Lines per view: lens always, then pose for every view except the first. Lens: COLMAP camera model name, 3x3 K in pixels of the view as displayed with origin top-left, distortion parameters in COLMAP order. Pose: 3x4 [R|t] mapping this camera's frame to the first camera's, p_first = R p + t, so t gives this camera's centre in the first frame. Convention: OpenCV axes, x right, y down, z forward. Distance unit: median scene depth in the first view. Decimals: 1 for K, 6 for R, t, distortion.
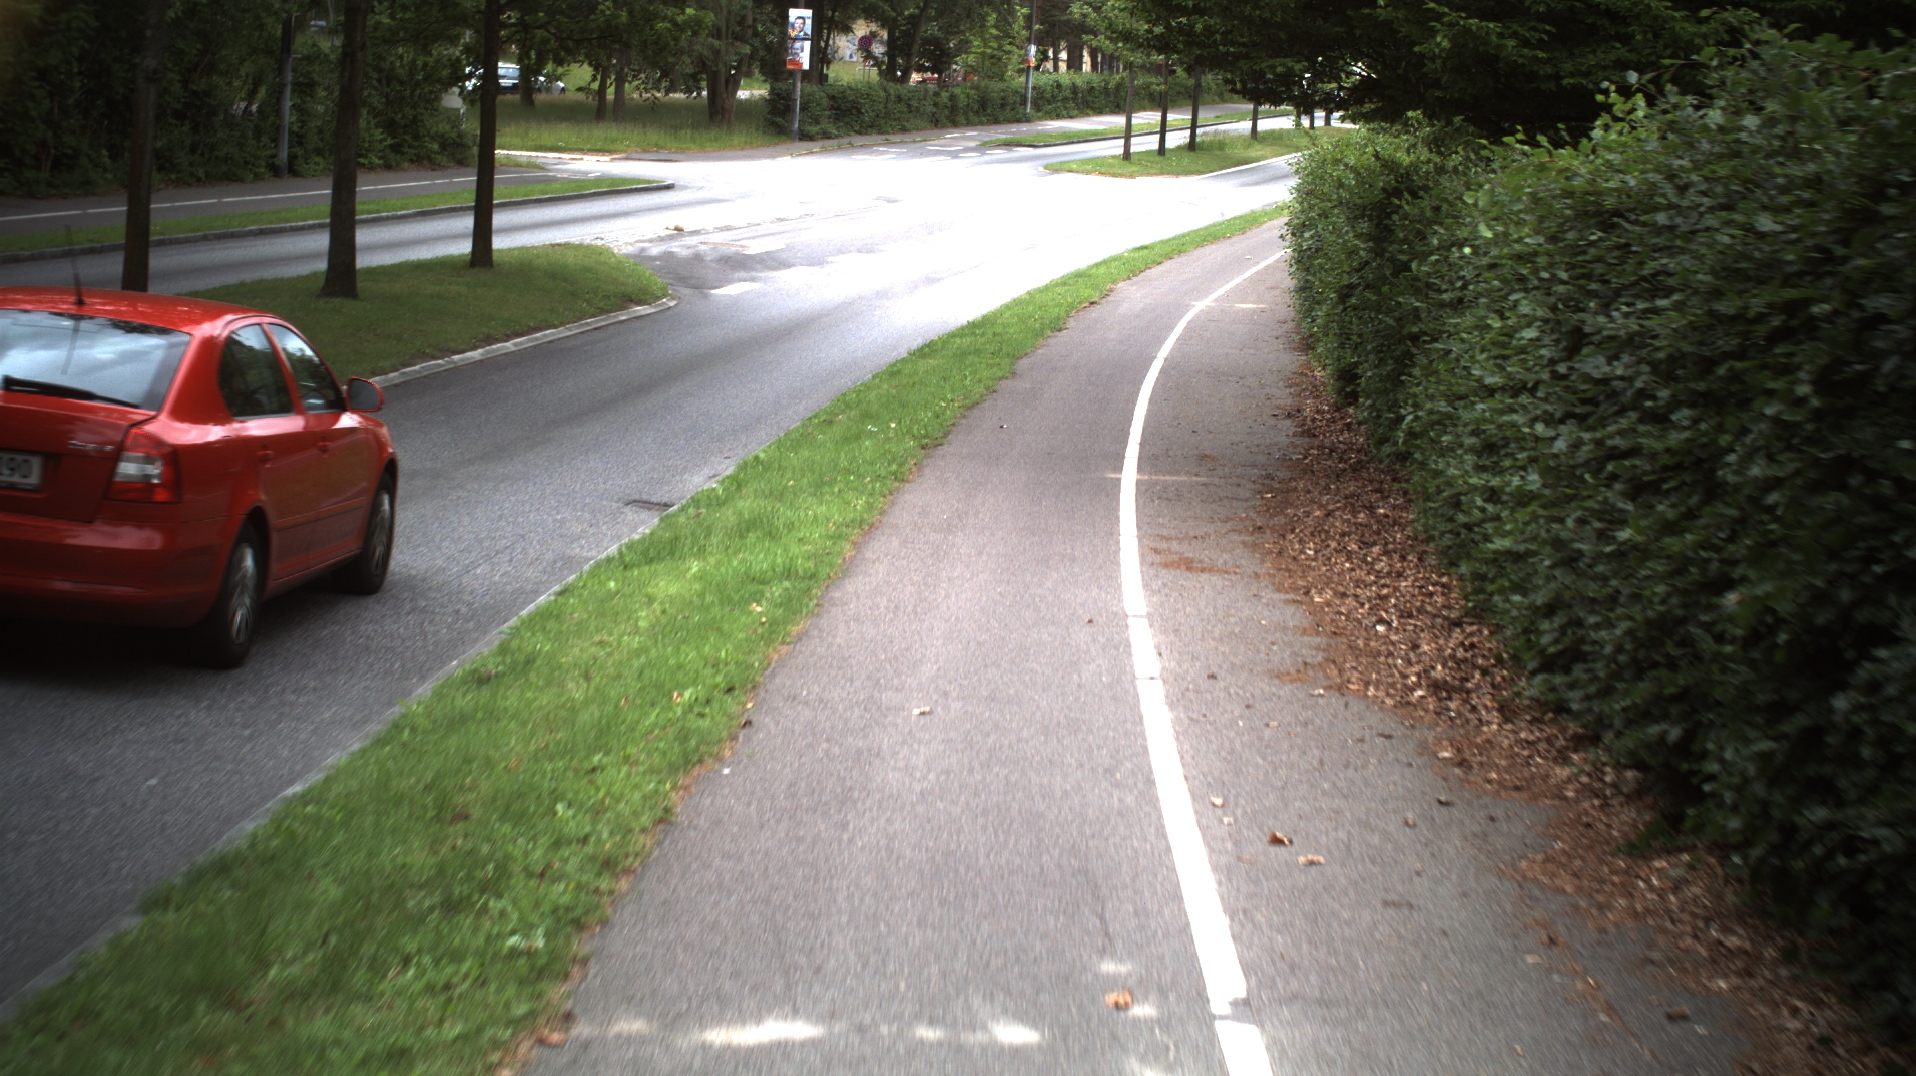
lens RADIAL K [[3005.8, 0, 958.0], [0, 3005.8, 538.0], [0, 0, 1]] dist [-0.264146, 0.296155]
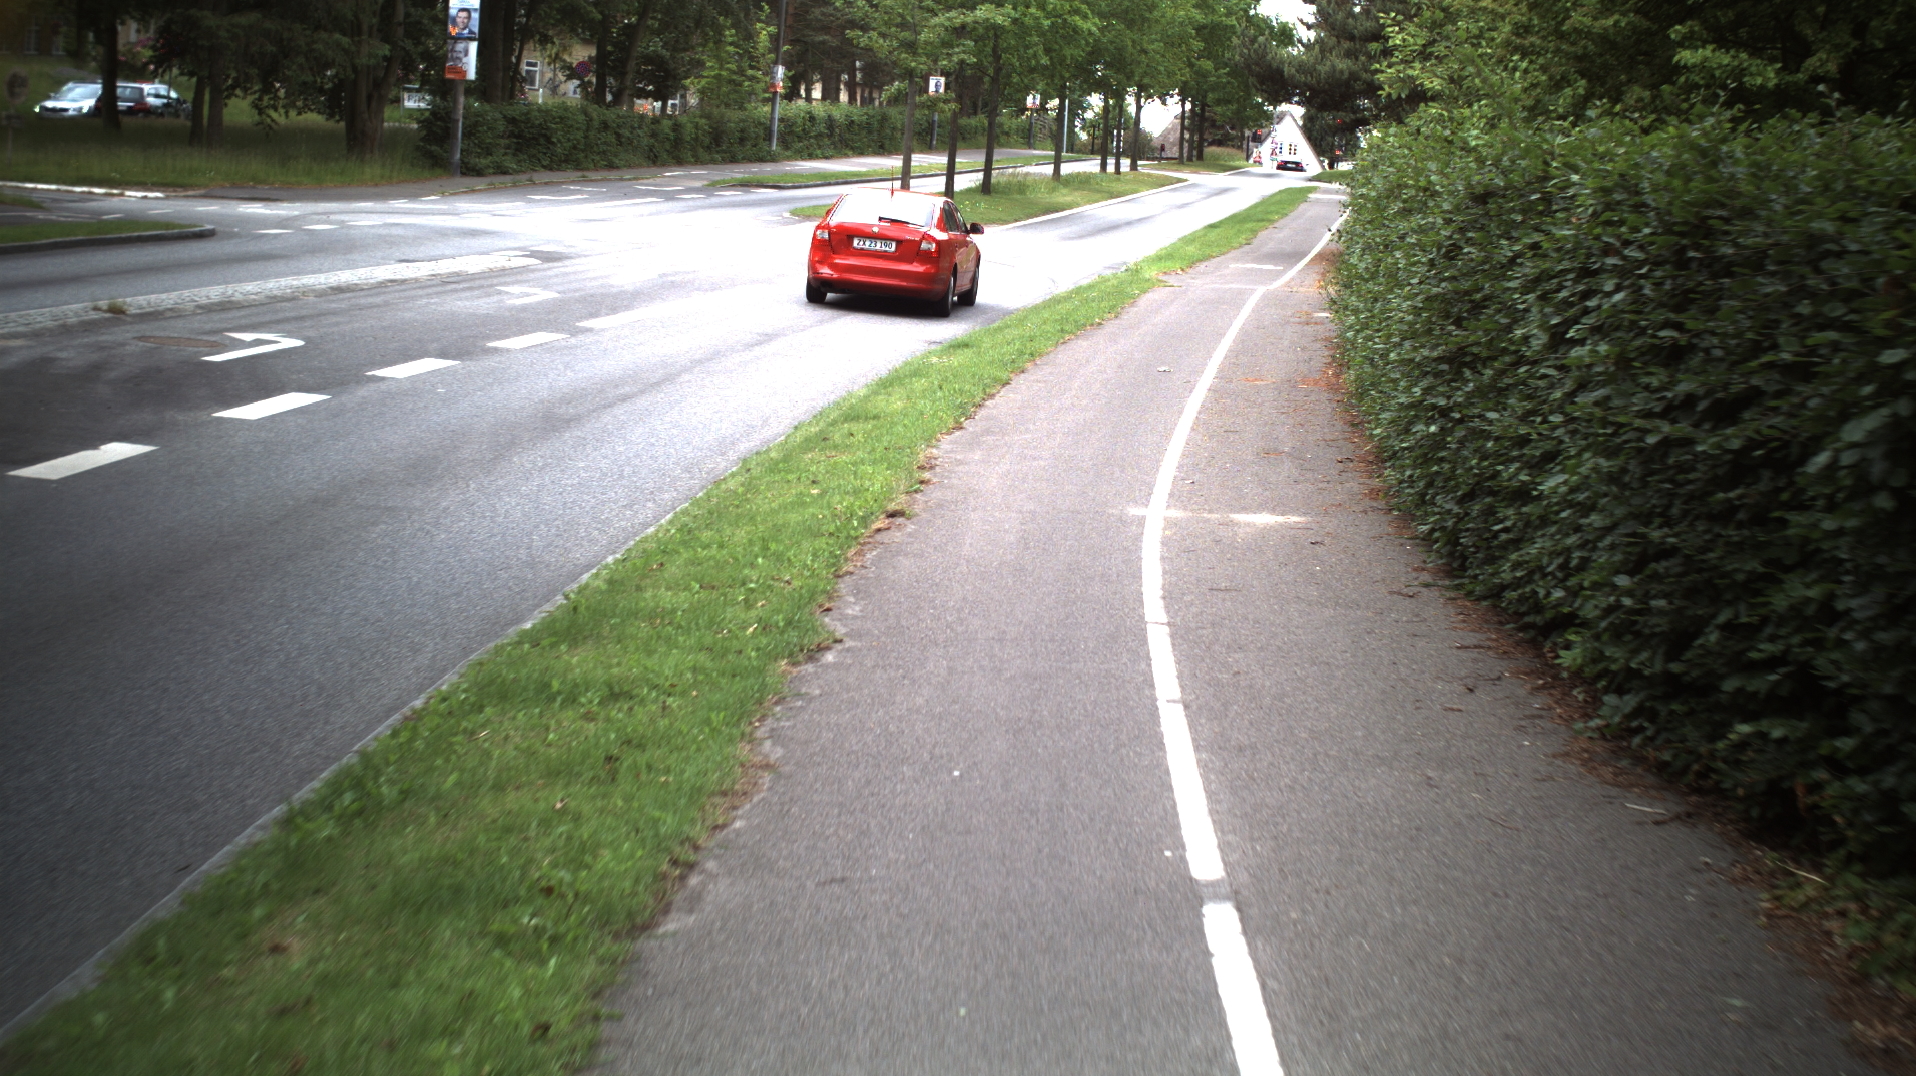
lens RADIAL K [[3005.8, 0, 958.0], [0, 3005.8, 538.0], [0, 0, 1]] dist [-0.264146, 0.296155]
pose [[0.996545, 0.002830, 0.083003, 0.014581], [-0.001258, 0.999819, -0.018983, -0.050655], [-0.083042, 0.018813, 0.996368, 0.443605]]
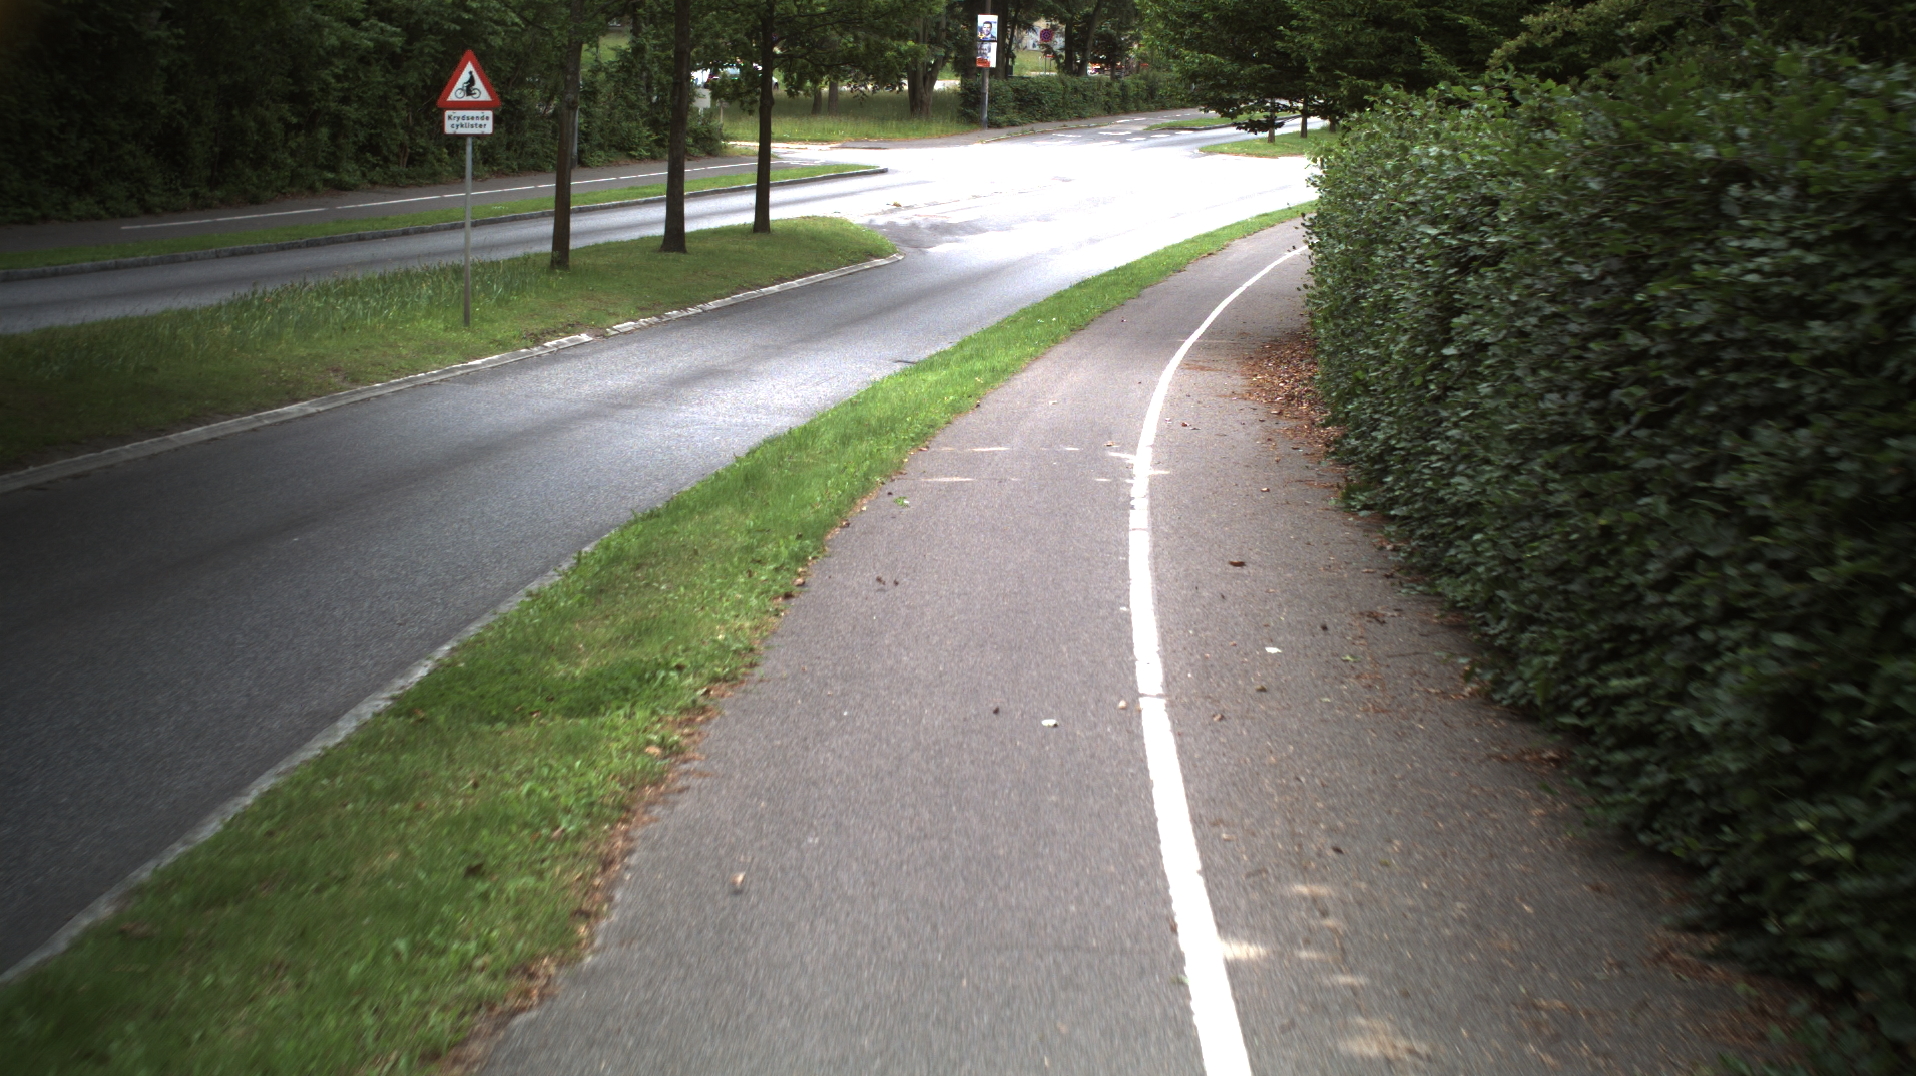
lens RADIAL K [[3005.8, 0, 958.0], [0, 3005.8, 538.0], [0, 0, 1]] dist [-0.264146, 0.296155]
pose [[0.997934, -0.009410, -0.063553, 0.012281], [0.009852, 0.999929, 0.006644, 0.029724], [0.063486, -0.007256, 0.997956, -0.265925]]
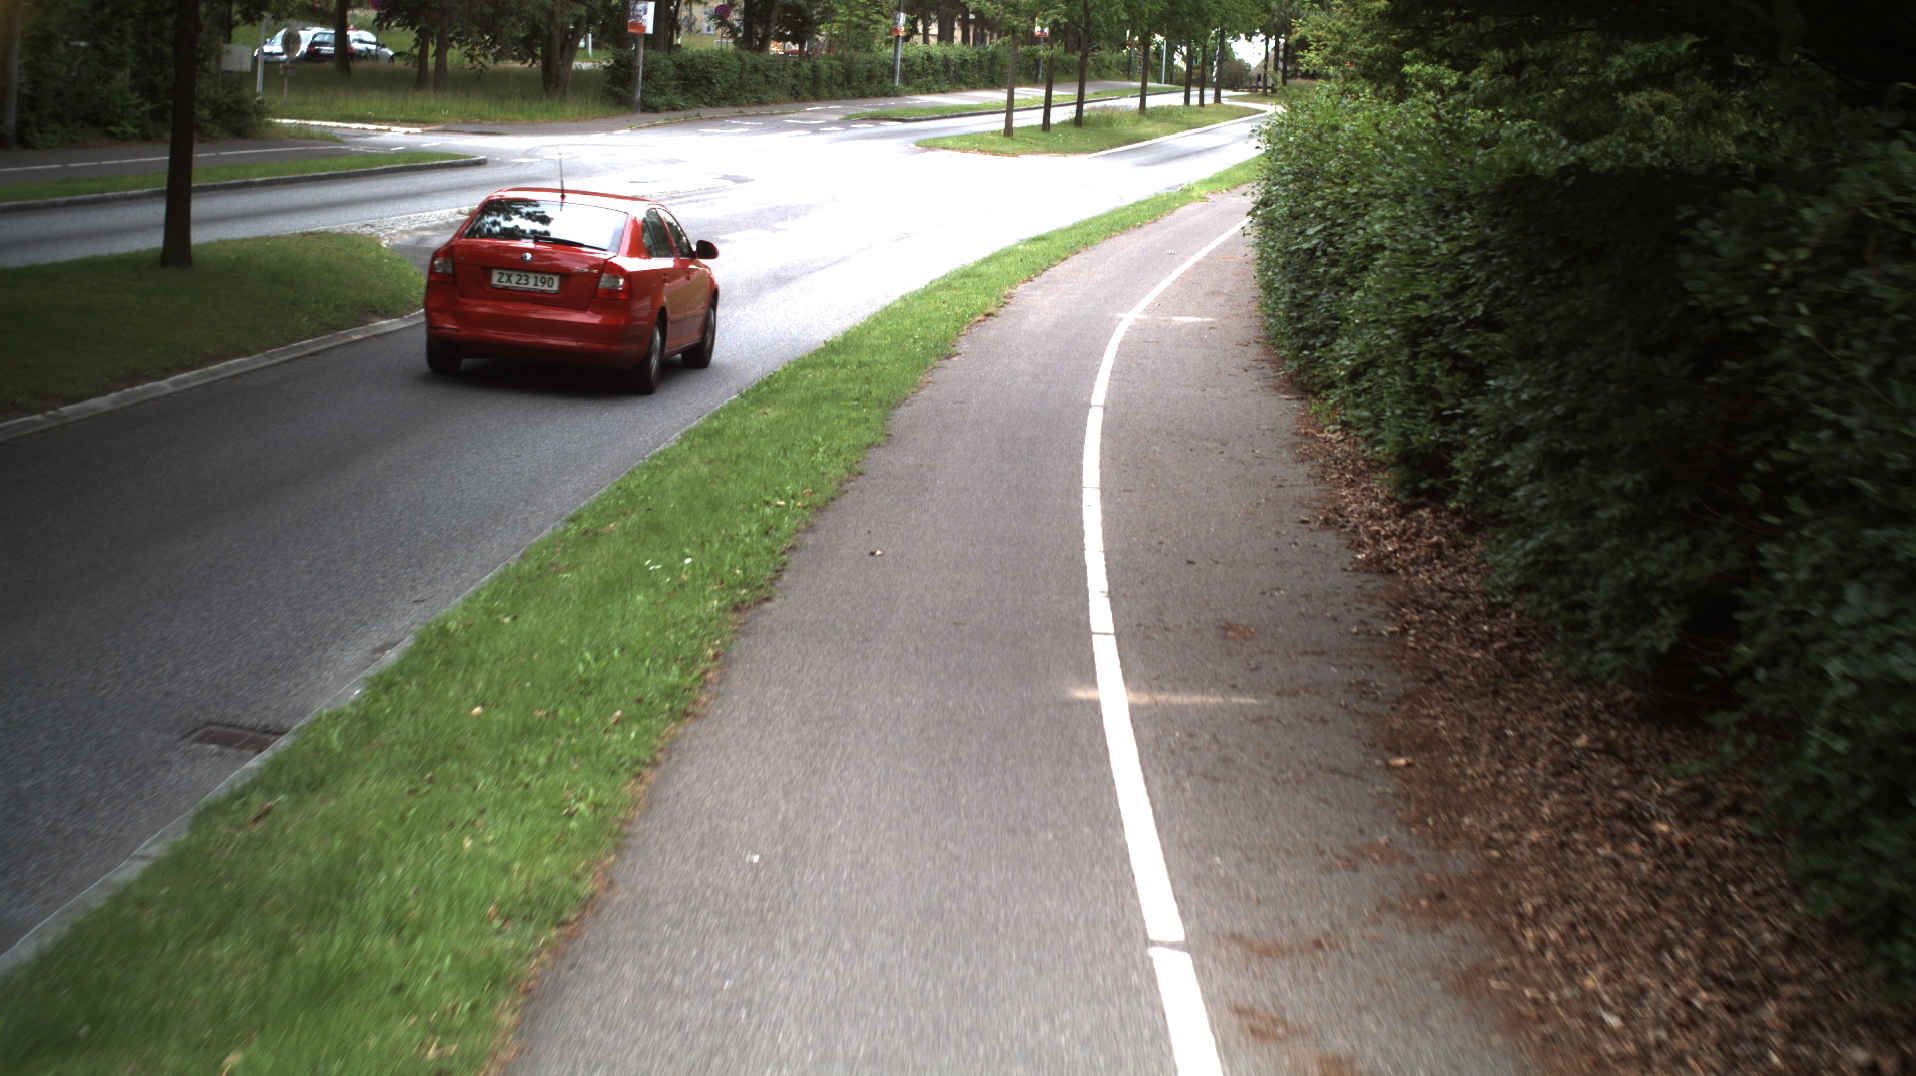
lens RADIAL K [[3005.8, 0, 958.0], [0, 3005.8, 538.0], [0, 0, 1]] dist [-0.264146, 0.296155]
pose [[0.998960, 0.002855, 0.045497, 0.001899], [-0.003135, 0.999977, 0.006077, -0.019691], [-0.045478, -0.006214, 0.998946, 0.178087]]
